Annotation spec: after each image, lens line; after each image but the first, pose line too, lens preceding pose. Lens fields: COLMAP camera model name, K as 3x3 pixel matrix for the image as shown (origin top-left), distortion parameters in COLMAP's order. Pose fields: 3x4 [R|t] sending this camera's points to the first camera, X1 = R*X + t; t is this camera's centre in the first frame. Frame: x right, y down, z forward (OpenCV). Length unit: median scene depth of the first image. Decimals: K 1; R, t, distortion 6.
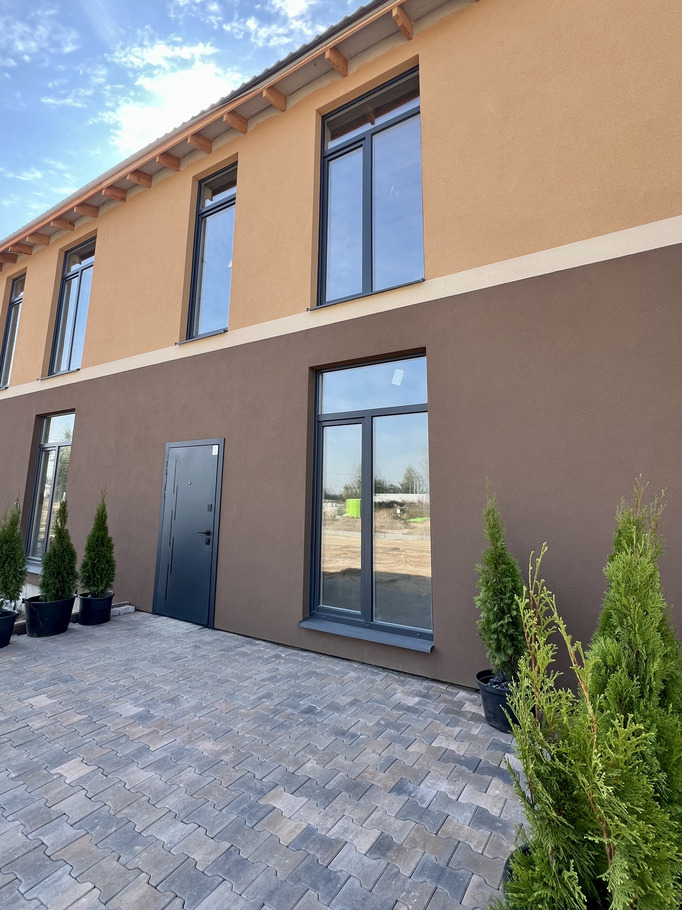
lens RADIAL K [[457.5, 0, 334.4], [0, 457.5, 403.0], [0, 0, 1]] dist [0.003779, 0.002457]
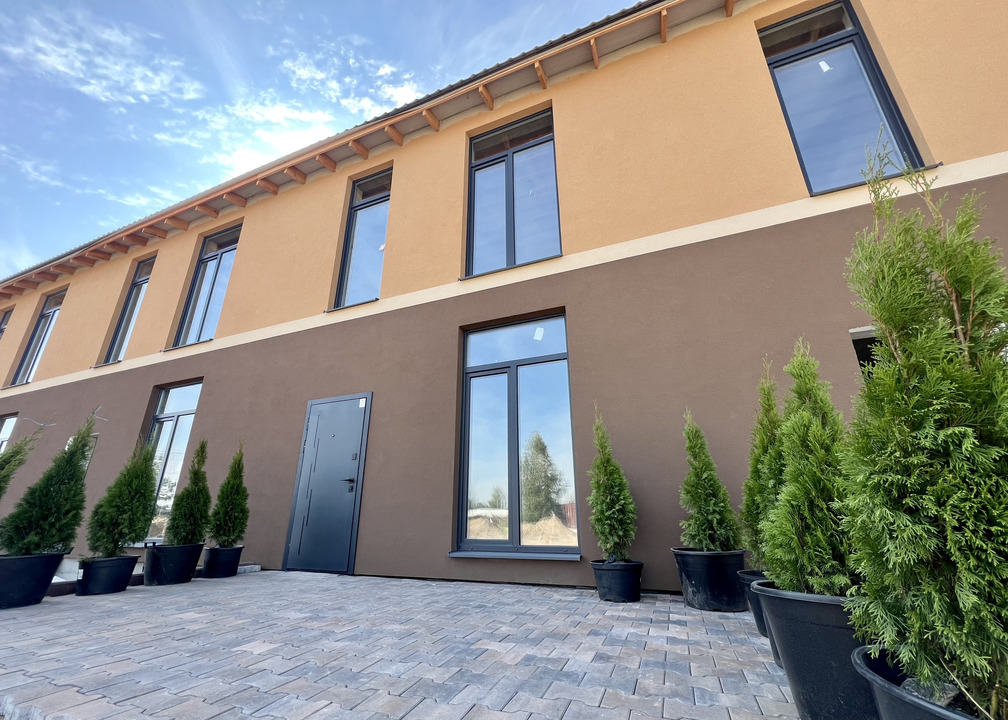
lens RADIAL K [[402.6, 0, 510.3], [0, 402.6, 365.3], [0, 0, 1]] dist [-0.003707, -0.000060]
pose [[0.980472, 0.046830, 0.191004, -0.116536], [-0.018639, 0.988991, -0.146800, 0.161463], [-0.195776, 0.140373, 0.970550, 0.016446]]
